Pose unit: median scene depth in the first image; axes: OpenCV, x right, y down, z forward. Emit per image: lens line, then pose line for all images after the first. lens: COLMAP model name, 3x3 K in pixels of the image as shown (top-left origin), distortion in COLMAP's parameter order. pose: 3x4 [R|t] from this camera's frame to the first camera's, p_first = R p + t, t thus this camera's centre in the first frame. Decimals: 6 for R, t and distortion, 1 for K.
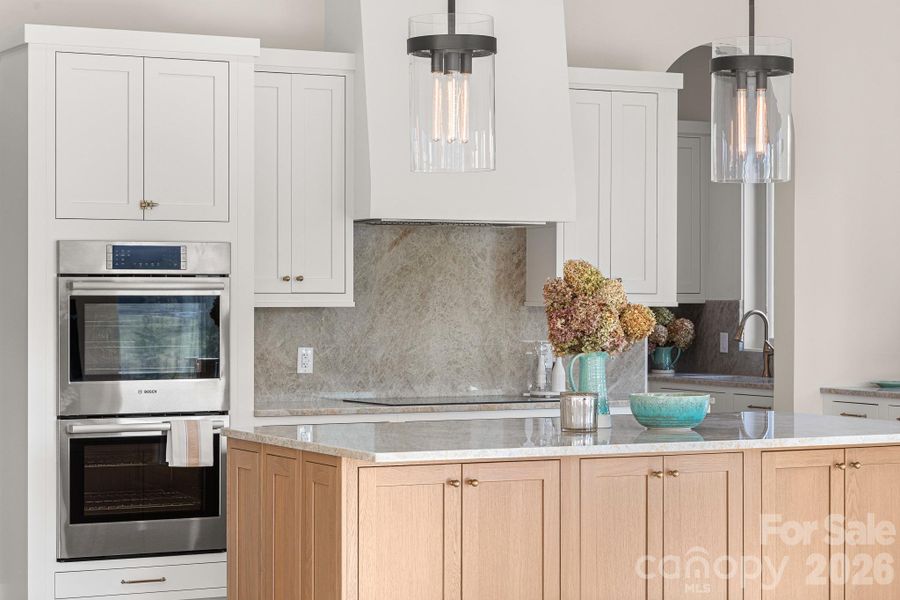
lens RADIAL K [[2078.9, 0, 450.0], [0, 2078.9, 300.0], [0, 0, 1]] dist [0.132832, 0.133263]
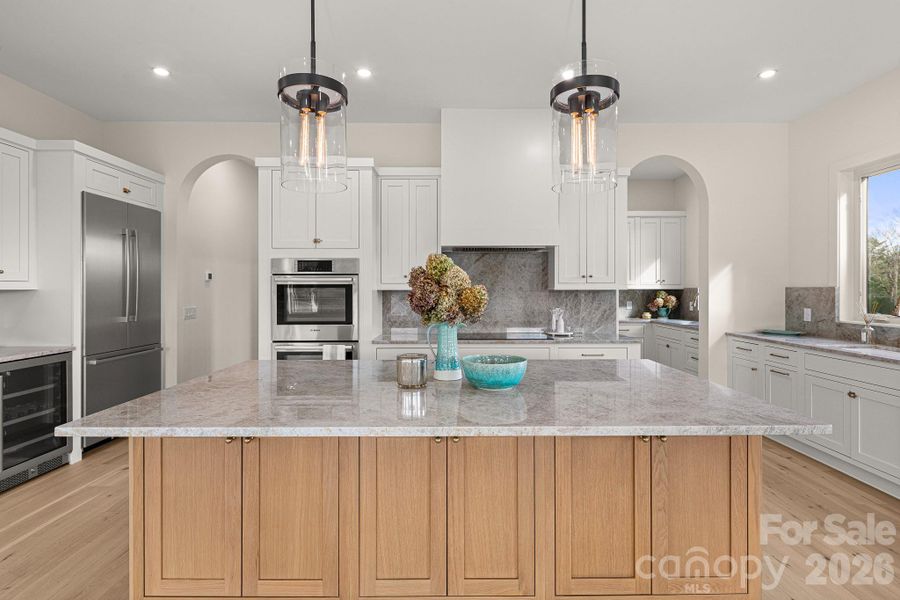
lens RADIAL K [[439.1, 0, 446.5], [0, 439.1, 292.7], [0, 0, 1]] dist [0.001652, 0.000041]
pose [[0.884184, 0.001953, -0.467135, 0.159680], [0.000436, 0.999987, 0.005007, 0.003917], [0.467139, -0.004631, 0.884172, 0.599733]]
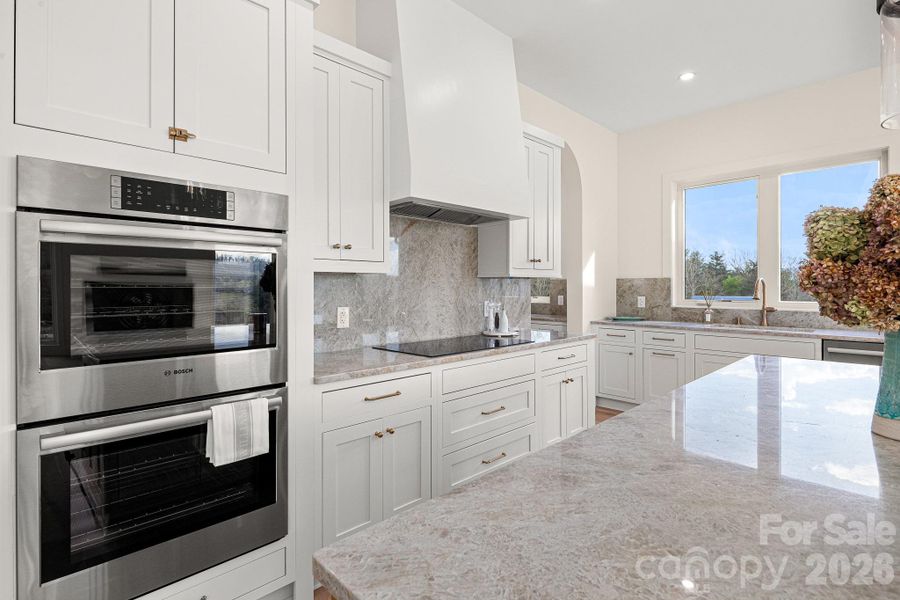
lens RADIAL K [[443.8, 0, 448.2], [0, 443.8, 287.7], [0, 0, 1]] dist [0.001822, -0.000087]
pose [[0.956543, -0.002198, 0.291584, -0.087022], [0.002586, 0.999996, -0.000943, 0.011571], [-0.291581, 0.001656, 0.956545, 0.726730]]
